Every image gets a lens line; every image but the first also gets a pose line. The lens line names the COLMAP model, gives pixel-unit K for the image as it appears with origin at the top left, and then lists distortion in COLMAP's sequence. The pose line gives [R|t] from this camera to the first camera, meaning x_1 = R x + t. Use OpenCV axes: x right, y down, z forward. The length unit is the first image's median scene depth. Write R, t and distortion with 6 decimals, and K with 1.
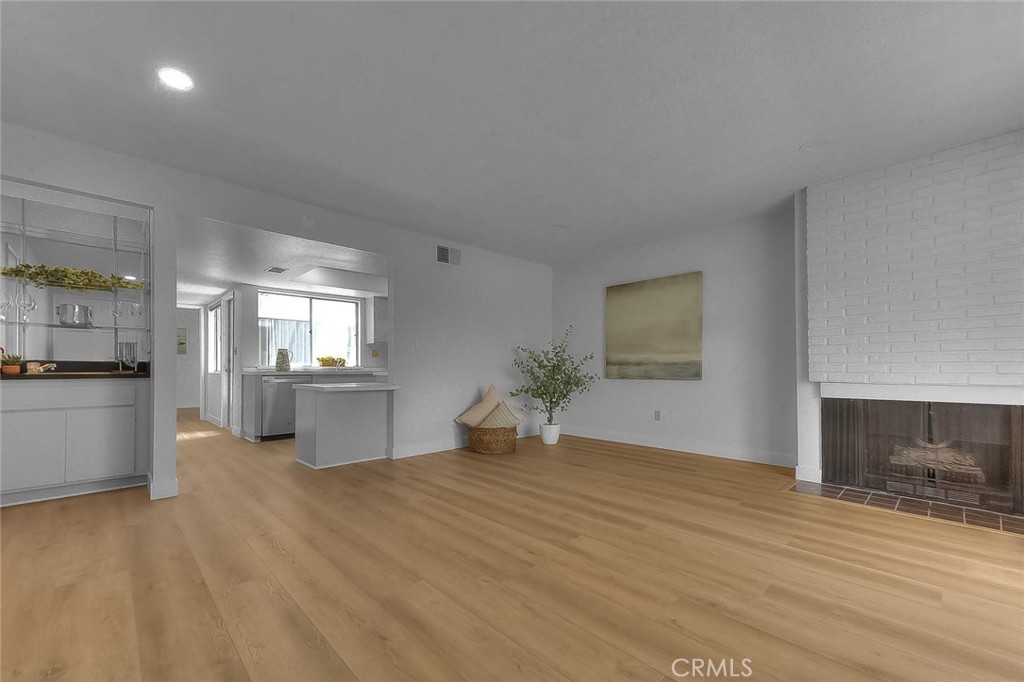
lens RADIAL K [[419.0, 0, 507.5], [0, 419.0, 366.7], [0, 0, 1]] dist [0.021119, -0.000277]
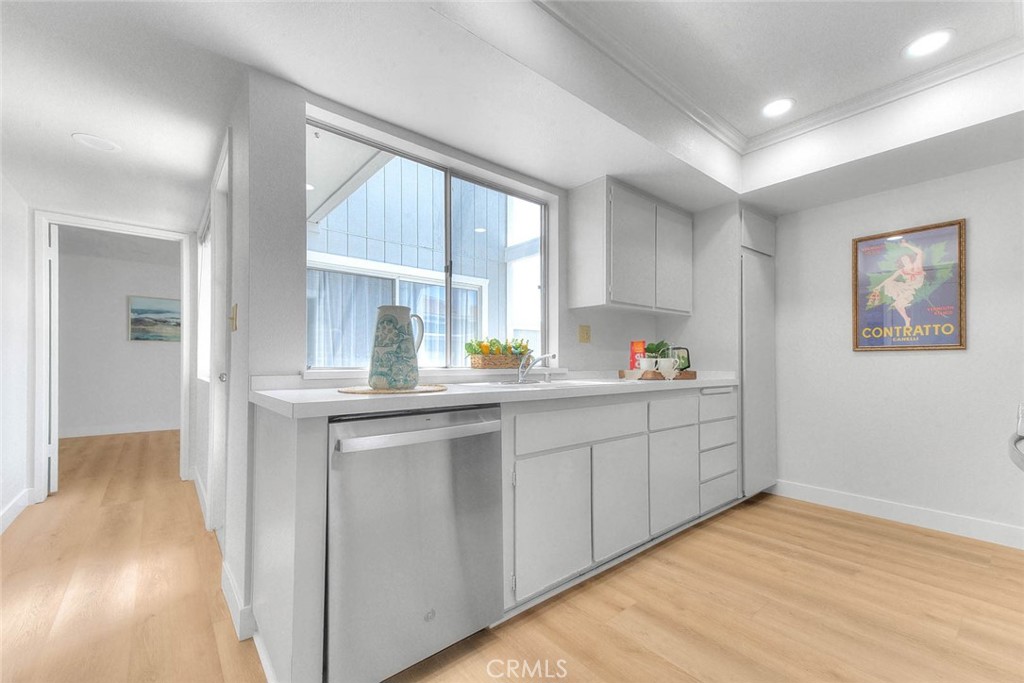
lens RADIAL K [[419.0, 0, 515.4], [0, 419.0, 359.7], [0, 0, 1]] dist [0.021119, -0.000277]
pose [[0.998587, 0.006723, -0.052717, -0.578197], [-0.006775, 0.999977, -0.000813, -0.011716], [0.052711, 0.001169, 0.998609, 0.961890]]
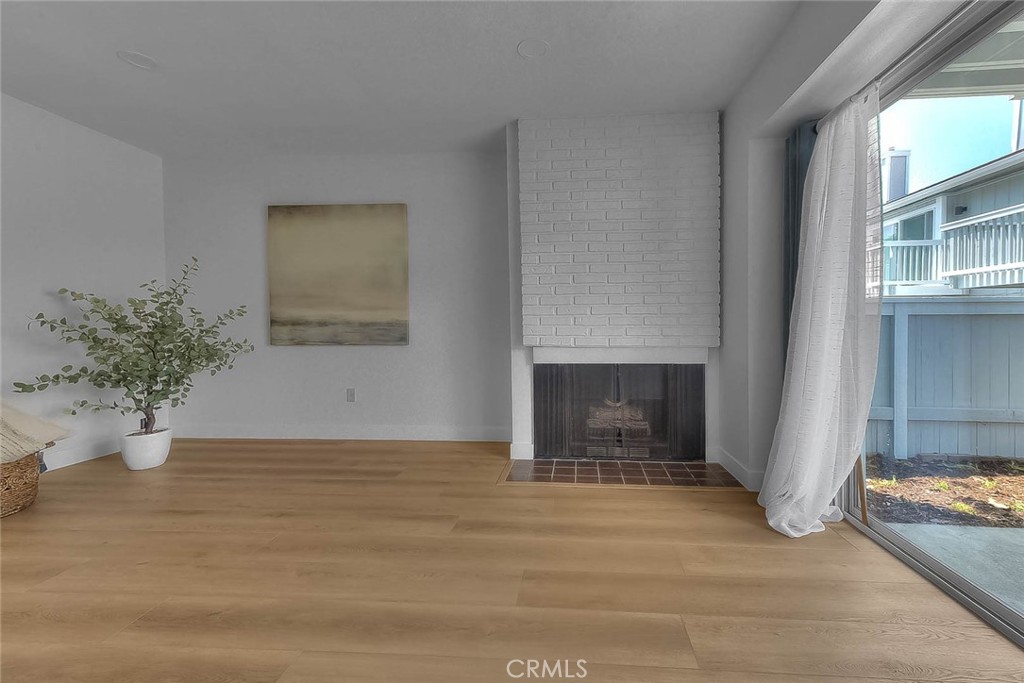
lens RADIAL K [[419.0, 0, 551.8], [0, 419.0, 336.8], [0, 0, 1]] dist [0.021119, -0.000277]
pose [[0.739374, -0.020099, 0.672994, 0.139053], [-0.000954, 0.999522, 0.030898, -0.008144], [-0.673294, -0.023487, 0.739002, 0.255747]]
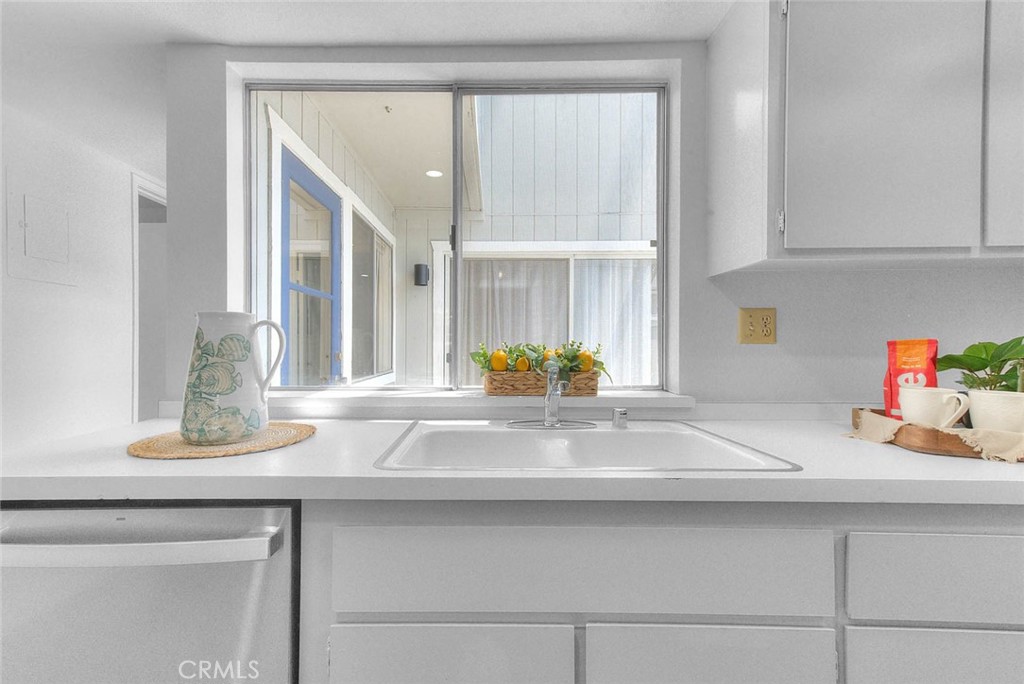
lens RADIAL K [[436.0, 0, 479.7], [0, 436.0, 344.9], [0, 0, 1]] dist [0.011136, 0.000187]
pose [[0.715938, 0.004516, -0.698150, -0.429095], [-0.001758, 0.999988, 0.004667, -0.039194], [0.698162, -0.002114, 0.715937, 1.233967]]
